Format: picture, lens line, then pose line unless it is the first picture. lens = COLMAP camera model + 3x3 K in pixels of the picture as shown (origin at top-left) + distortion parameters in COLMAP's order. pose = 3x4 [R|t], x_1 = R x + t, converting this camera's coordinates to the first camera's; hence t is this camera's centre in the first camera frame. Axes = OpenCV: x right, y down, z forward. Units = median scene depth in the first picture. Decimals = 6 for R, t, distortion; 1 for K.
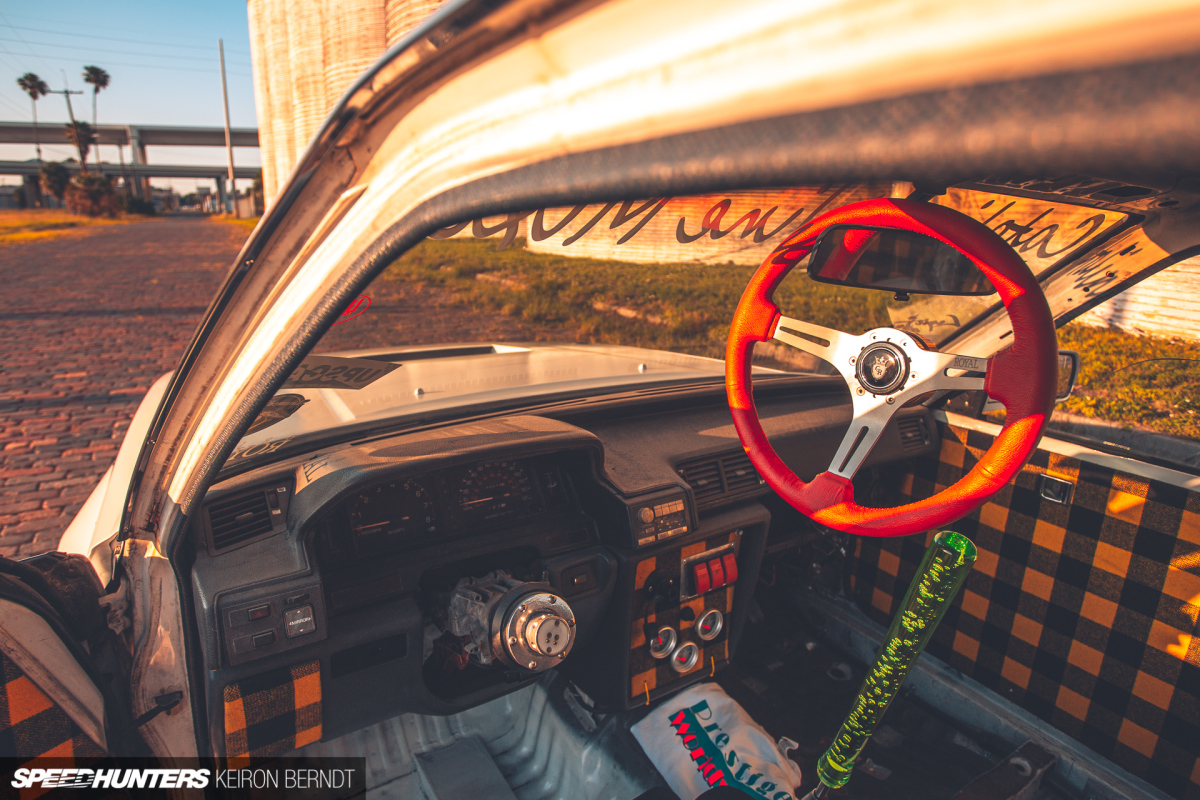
lens RADIAL K [[607.1, 0, 600.0], [0, 607.1, 400.0], [0, 0, 1]] dist [-0.054926, 0.011473]
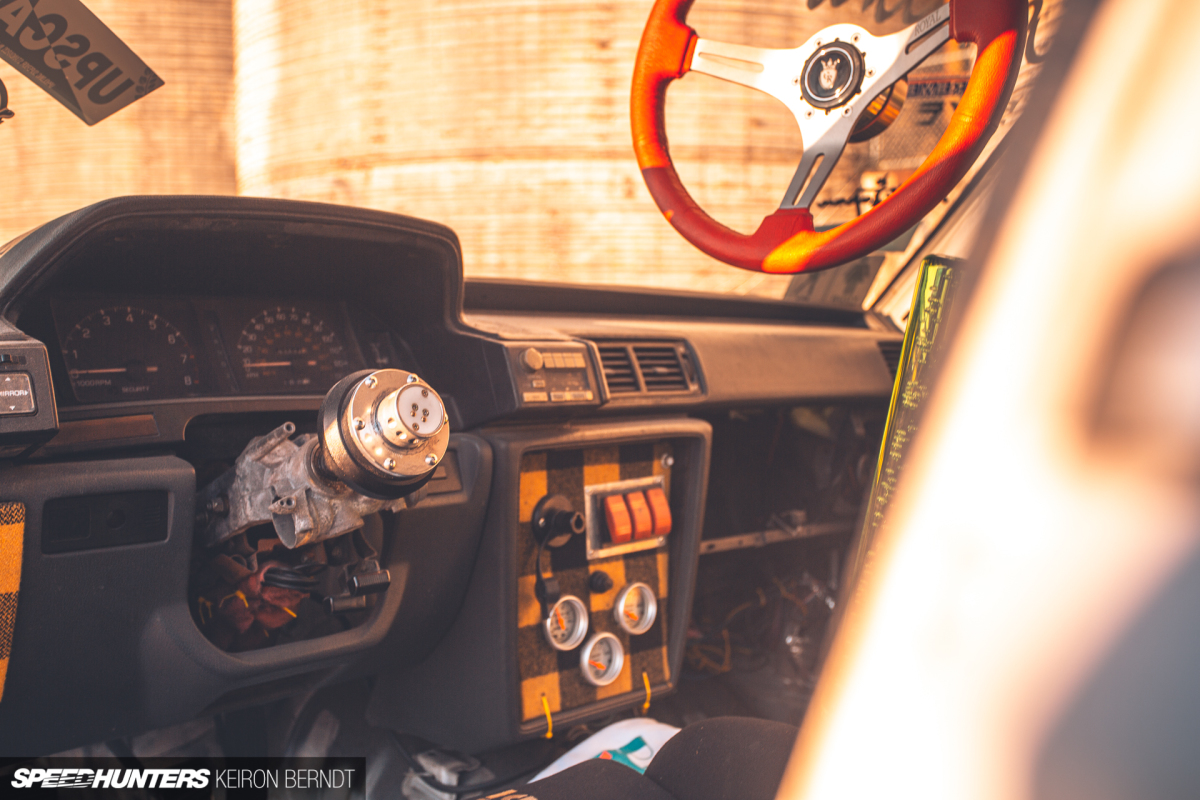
lens RADIAL K [[1055.9, 0, 600.0], [0, 1055.9, 400.0], [0, 0, 1]] dist [0.013014, 0.013545]
pose [[0.979267, -0.041025, 0.198376, -0.073509], [0.077446, 0.980706, -0.179494, 0.389370], [-0.187184, 0.191136, 0.963550, -0.118060]]
